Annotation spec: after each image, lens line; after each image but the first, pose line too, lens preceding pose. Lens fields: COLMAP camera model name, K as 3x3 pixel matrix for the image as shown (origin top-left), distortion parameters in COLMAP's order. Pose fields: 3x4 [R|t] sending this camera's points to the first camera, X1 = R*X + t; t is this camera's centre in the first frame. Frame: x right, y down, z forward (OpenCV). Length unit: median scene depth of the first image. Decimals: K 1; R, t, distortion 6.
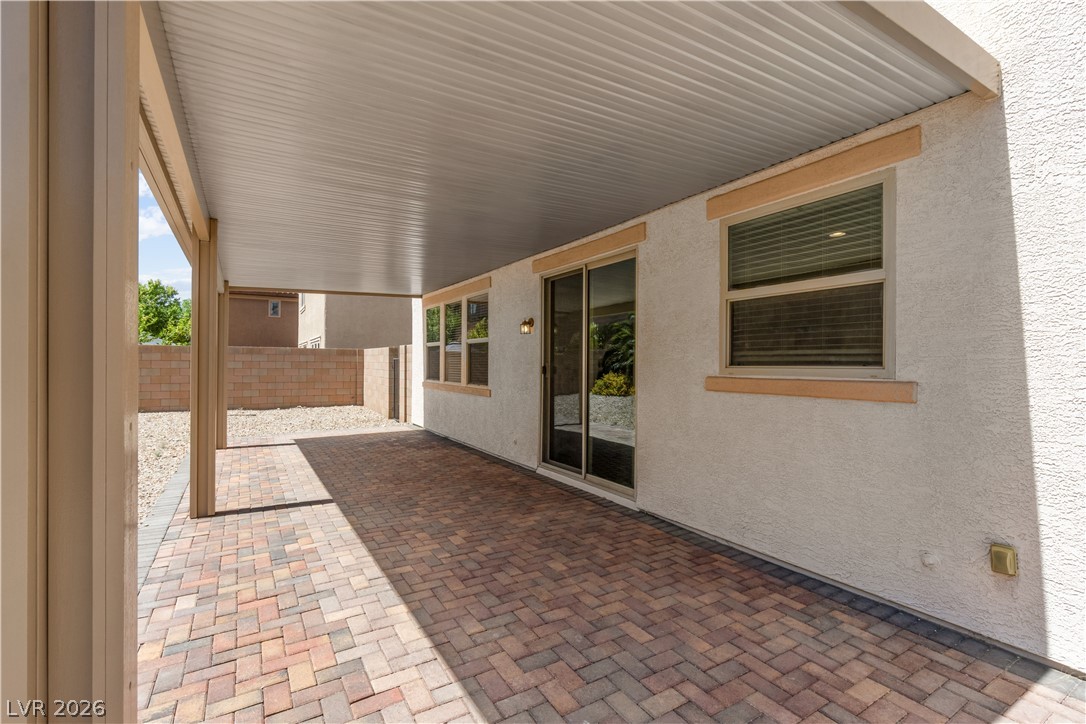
lens RADIAL K [[489.5, 0, 543.0], [0, 489.5, 362.0], [0, 0, 1]] dist [-0.002683, -0.000194]
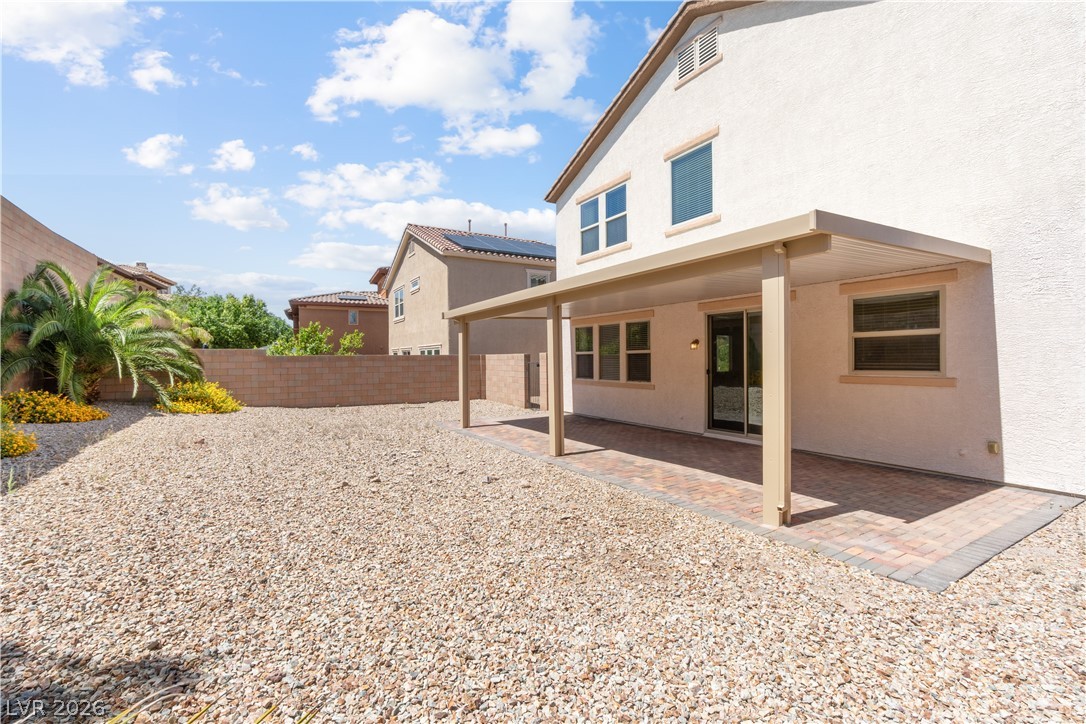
lens RADIAL K [[477.1, 0, 543.0], [0, 477.1, 362.0], [0, 0, 1]] dist [-0.002111, -0.000121]
pose [[0.999816, -0.017839, -0.007003, -0.599459], [0.017904, 0.999796, 0.009360, -0.045794], [0.006834, -0.009484, 0.999932, -0.648821]]
